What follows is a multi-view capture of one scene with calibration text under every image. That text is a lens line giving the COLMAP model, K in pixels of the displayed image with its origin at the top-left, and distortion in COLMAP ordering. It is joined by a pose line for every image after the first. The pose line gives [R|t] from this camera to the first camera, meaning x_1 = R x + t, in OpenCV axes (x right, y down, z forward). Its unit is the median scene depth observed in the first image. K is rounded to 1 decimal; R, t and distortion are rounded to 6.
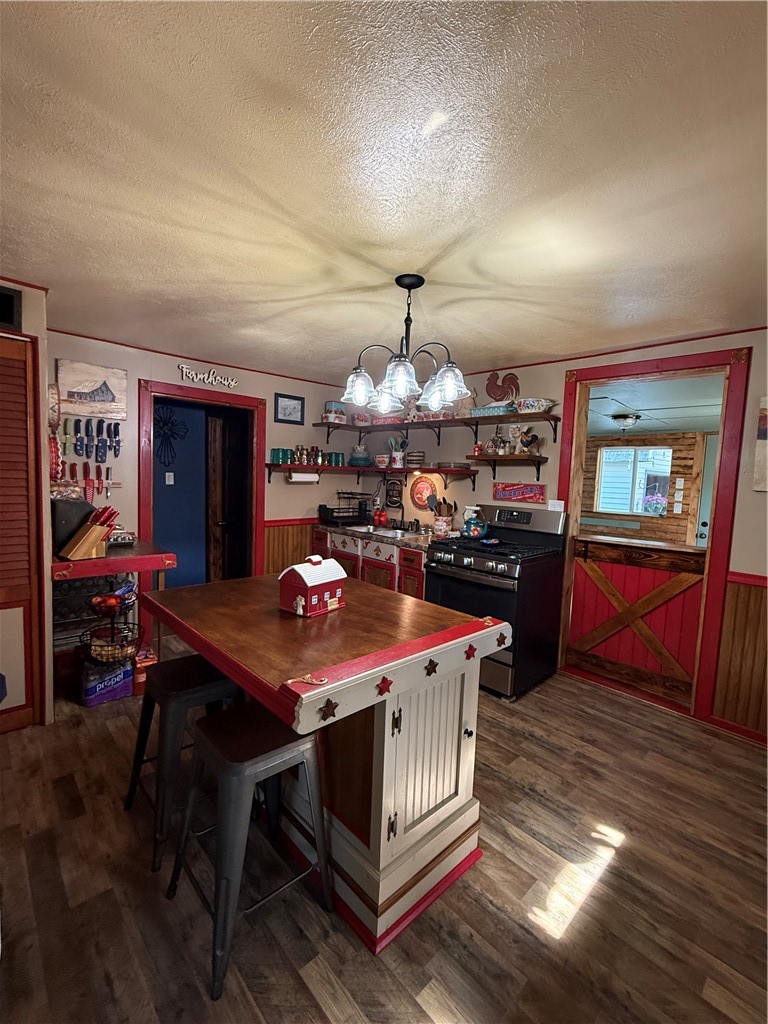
lens RADIAL K [[442.0, 0, 383.8], [0, 442.0, 510.4], [0, 0, 1]] dist [0.000232, -0.000126]
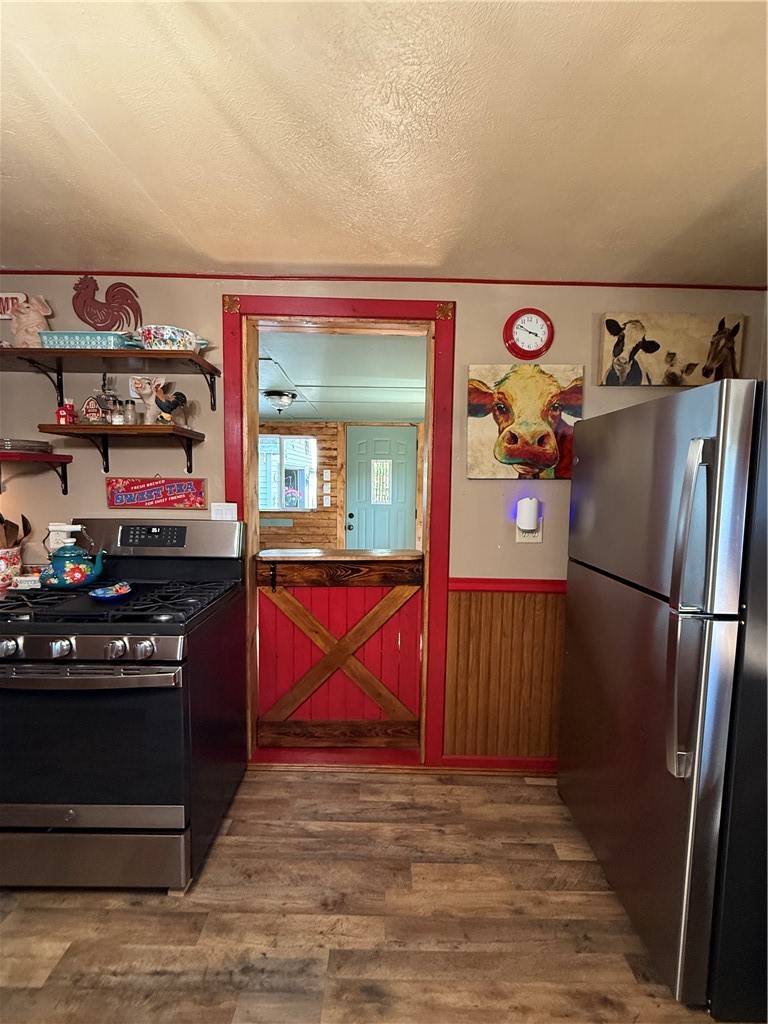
lens RADIAL K [[442.0, 0, 384.4], [0, 442.0, 514.0], [0, 0, 1]] dist [0.000232, -0.000126]
pose [[0.685792, -0.081954, 0.723168, 0.091046], [0.070458, 0.996449, 0.046107, -0.020066], [-0.724379, 0.019333, 0.689131, 0.402897]]
